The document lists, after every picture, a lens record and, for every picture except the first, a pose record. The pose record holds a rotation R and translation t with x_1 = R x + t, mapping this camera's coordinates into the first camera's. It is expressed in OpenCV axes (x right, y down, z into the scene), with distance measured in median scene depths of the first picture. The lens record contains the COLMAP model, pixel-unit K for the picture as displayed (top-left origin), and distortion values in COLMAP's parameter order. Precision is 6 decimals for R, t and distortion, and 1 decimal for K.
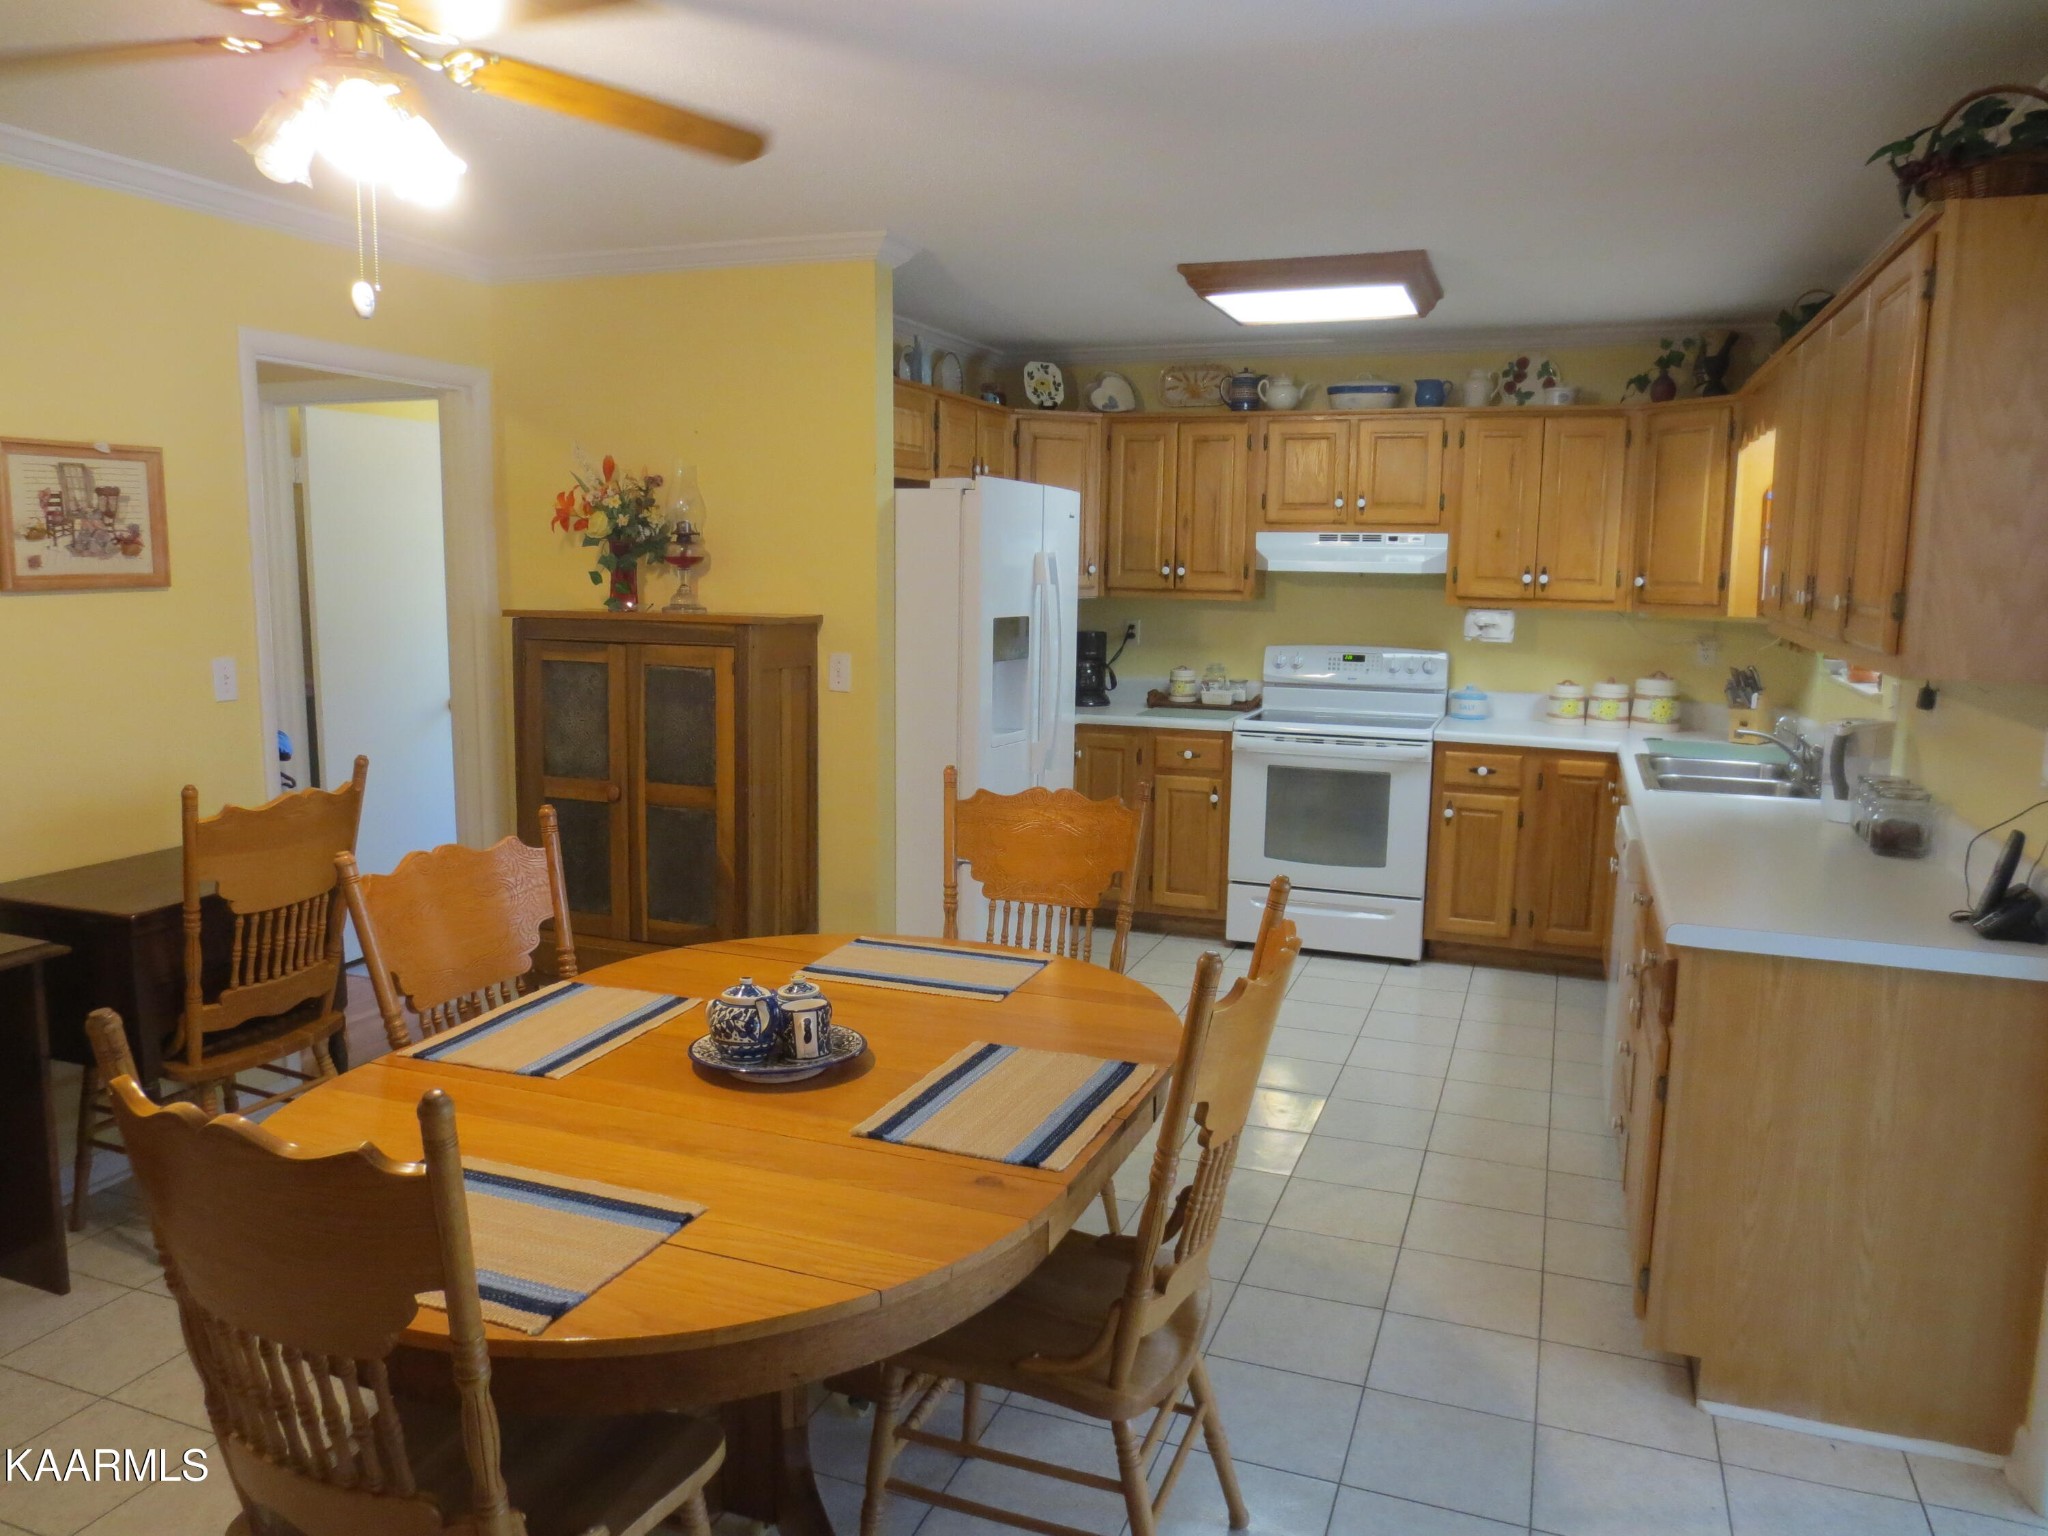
lens RADIAL K [[1452.9, 0, 1024.0], [0, 1452.9, 768.0], [0, 0, 1]] dist [-0.044675, 0.030214]
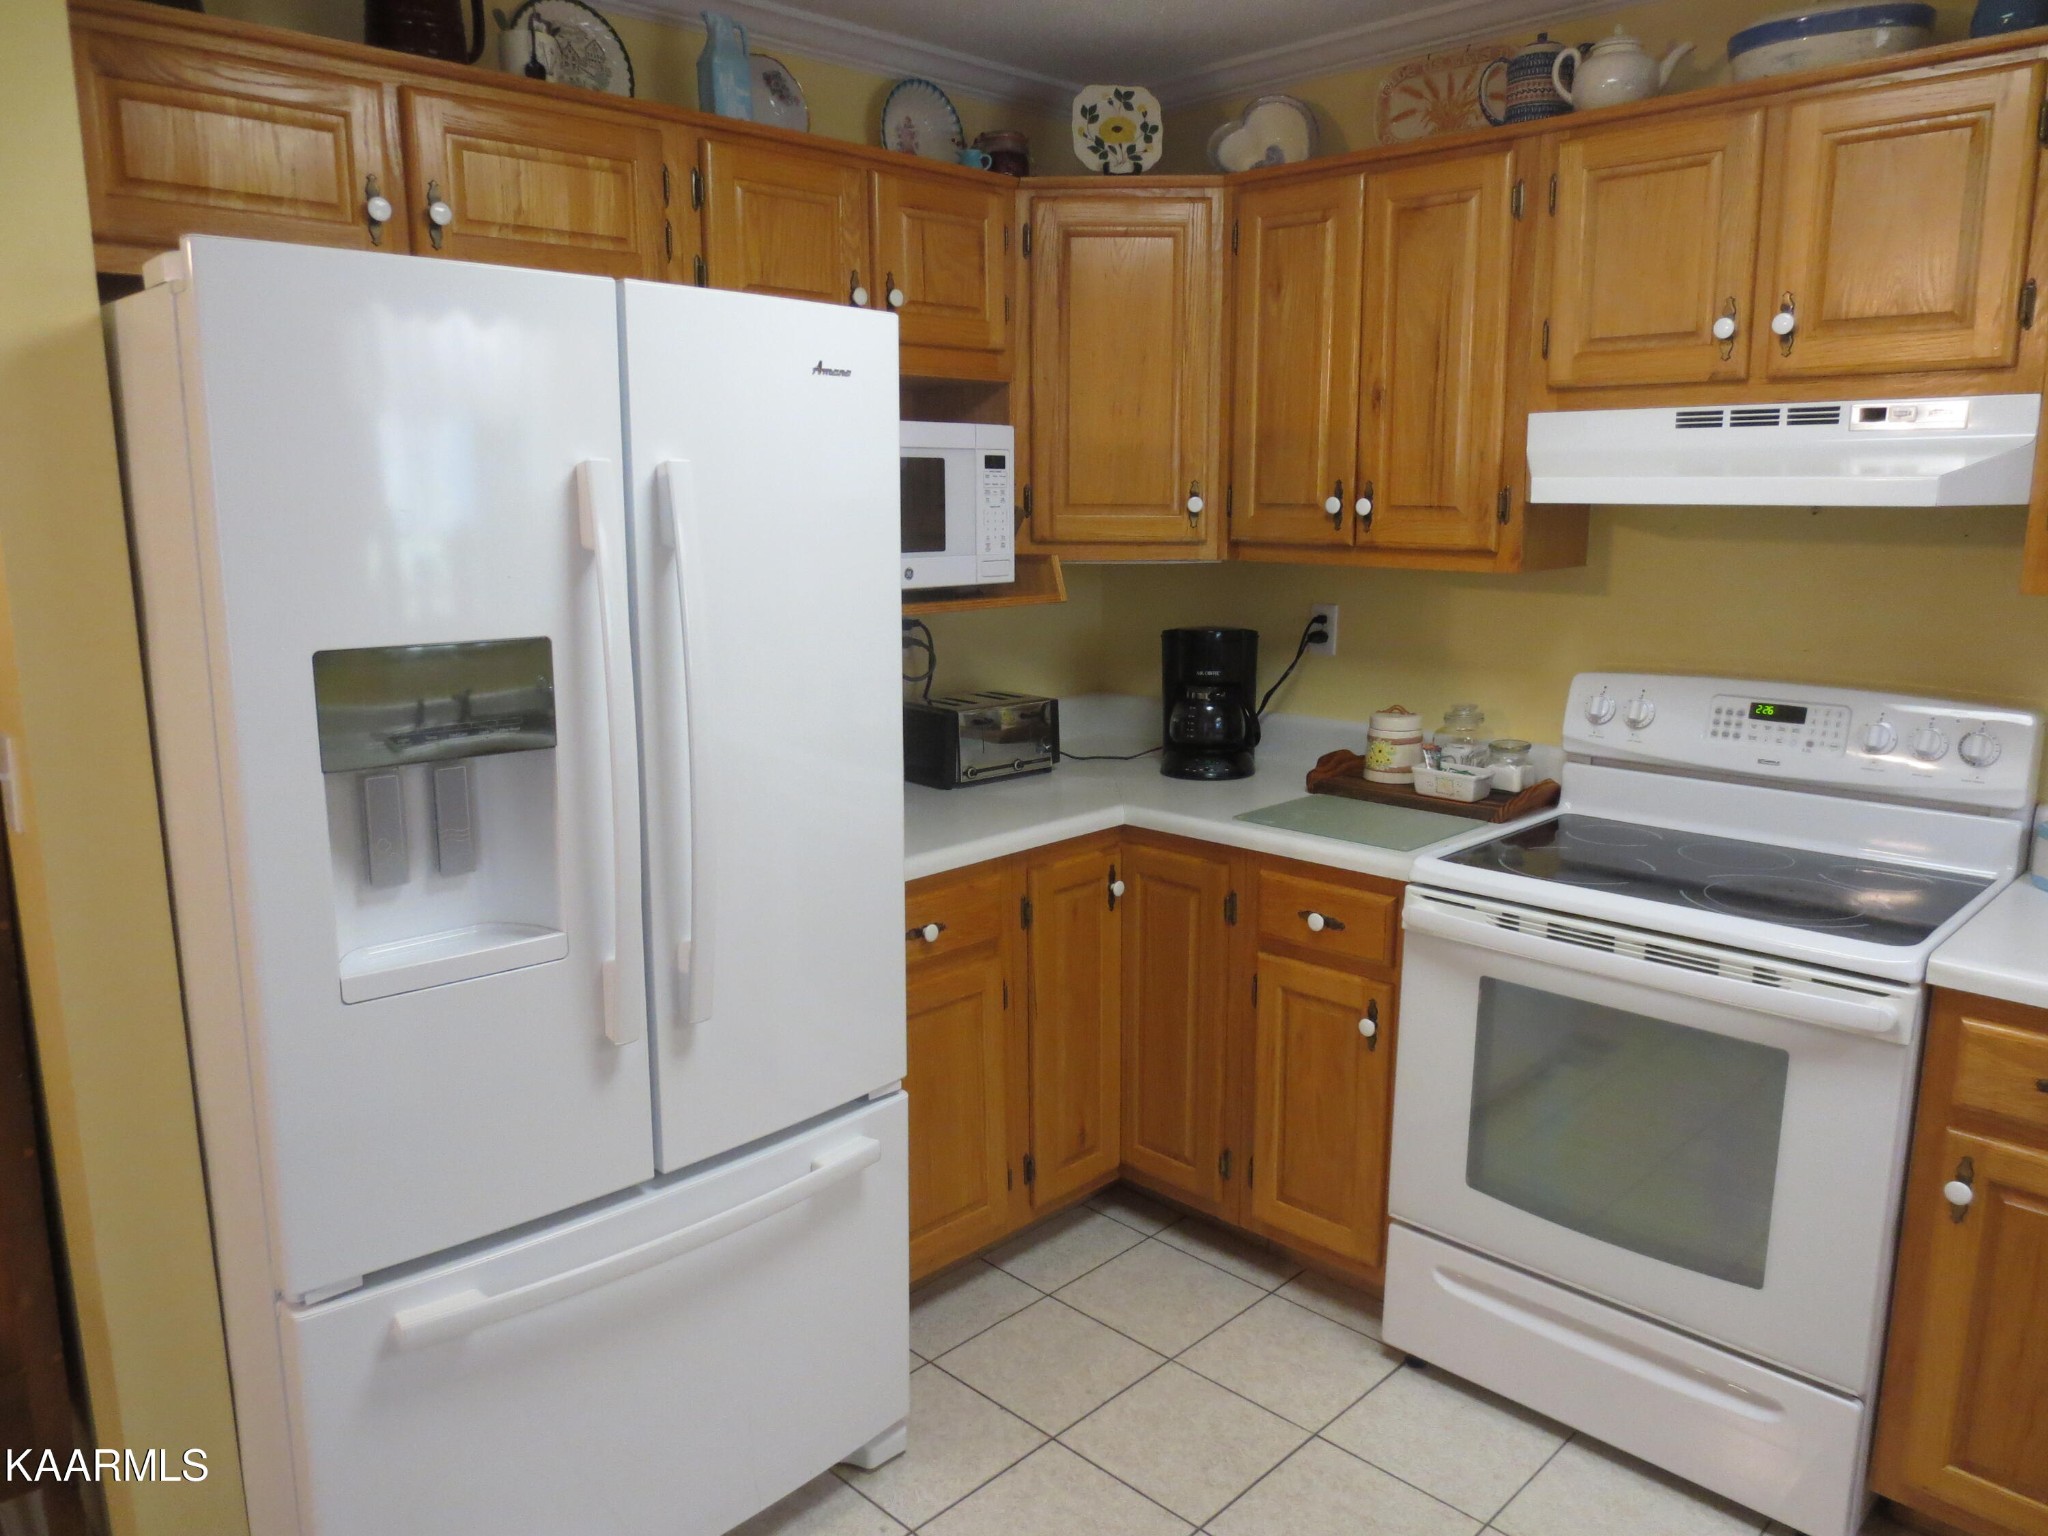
lens RADIAL K [[1452.9, 0, 1024.0], [0, 1452.9, 768.0], [0, 0, 1]] dist [-0.044675, 0.030214]
pose [[0.911073, 0.062091, -0.407543, 0.204755], [-0.045640, 0.997707, 0.049975, -0.072551], [0.409712, -0.026930, 0.911817, 0.547739]]
